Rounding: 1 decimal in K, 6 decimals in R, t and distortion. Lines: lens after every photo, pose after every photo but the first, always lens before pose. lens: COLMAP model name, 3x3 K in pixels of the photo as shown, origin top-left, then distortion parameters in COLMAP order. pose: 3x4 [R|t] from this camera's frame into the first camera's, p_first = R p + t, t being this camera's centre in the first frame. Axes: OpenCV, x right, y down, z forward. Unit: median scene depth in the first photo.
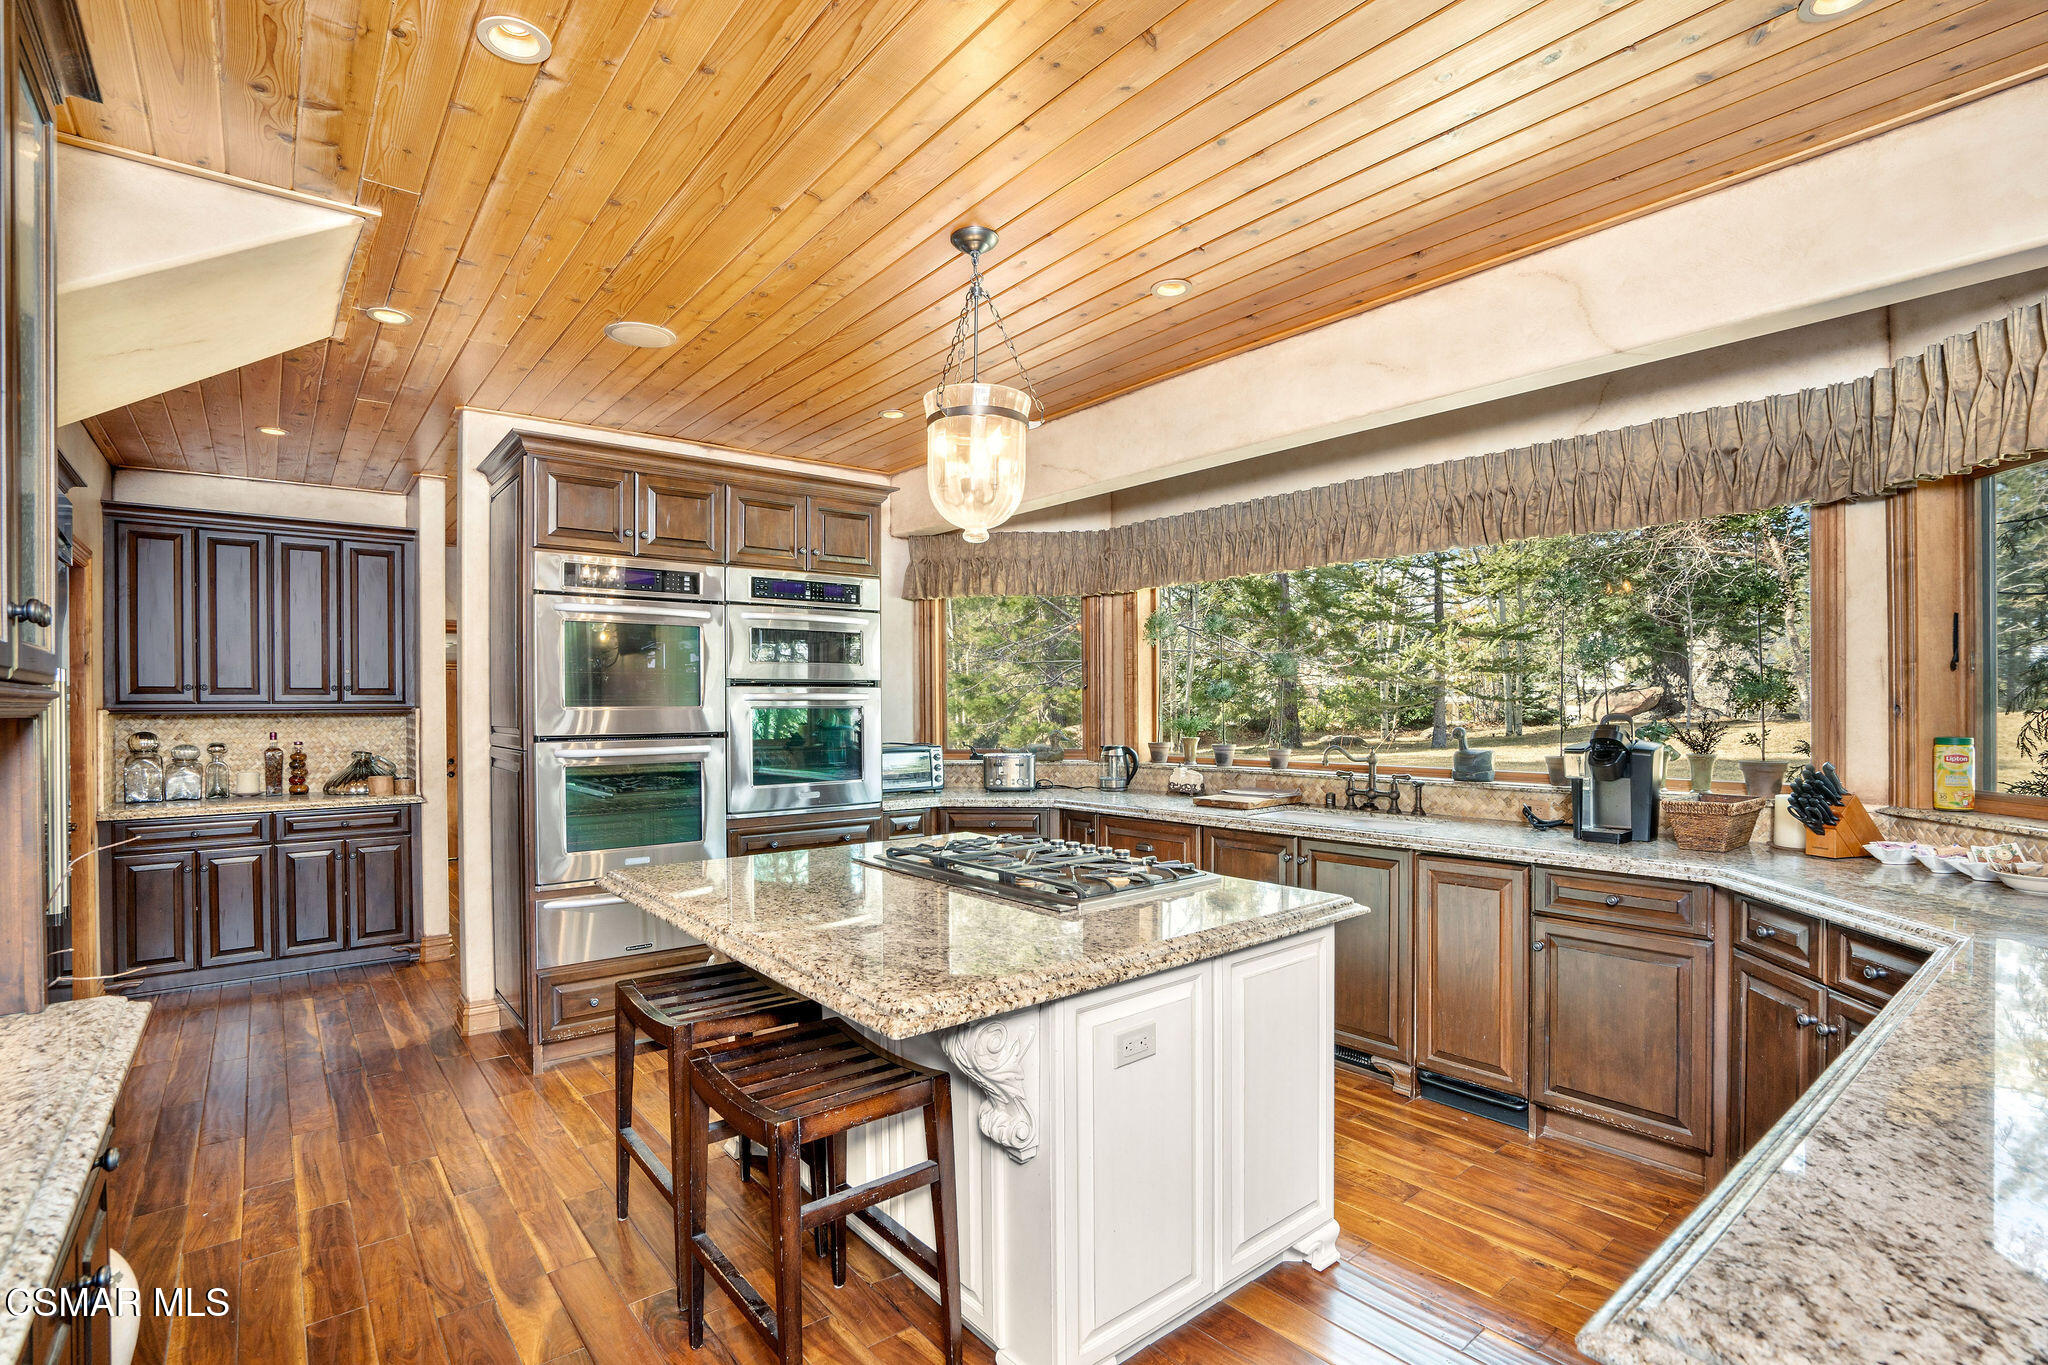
lens RADIAL K [[955.5, 0, 1024.0], [0, 955.5, 682.5], [0, 0, 1]] dist [-0.046888, -0.000089]
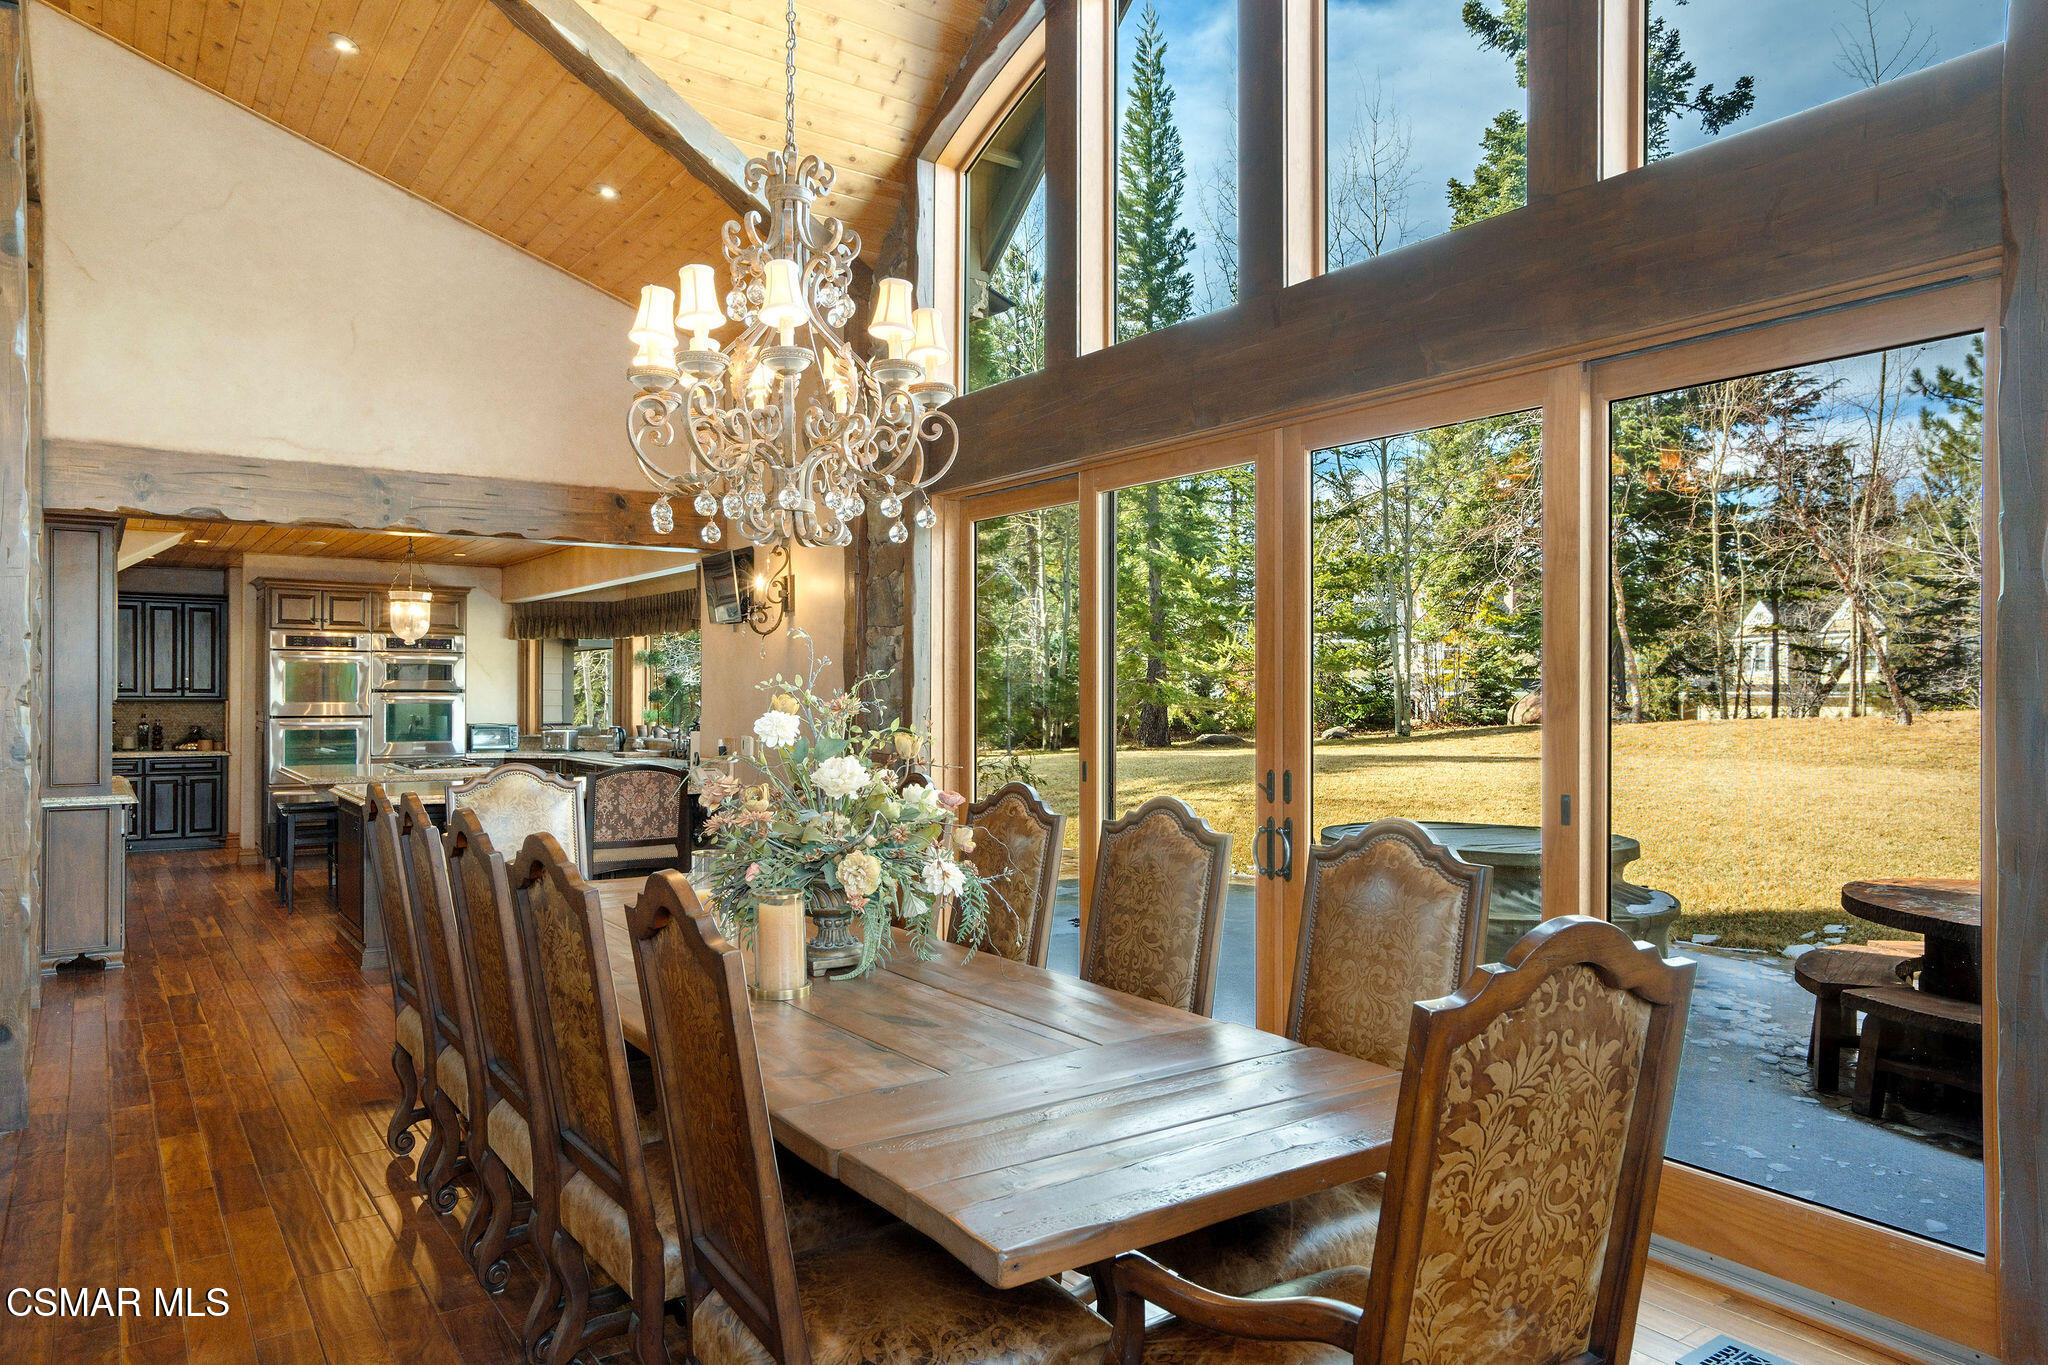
lens RADIAL K [[1329.7, 0, 1024.0], [0, 1329.7, 682.5], [0, 0, 1]] dist [0.000606, 0.000311]
pose [[0.997812, 0.014606, -0.064476, 1.011858], [-0.014409, 0.999890, 0.003516, -0.037649], [0.064520, -0.002579, 0.997913, -1.403421]]
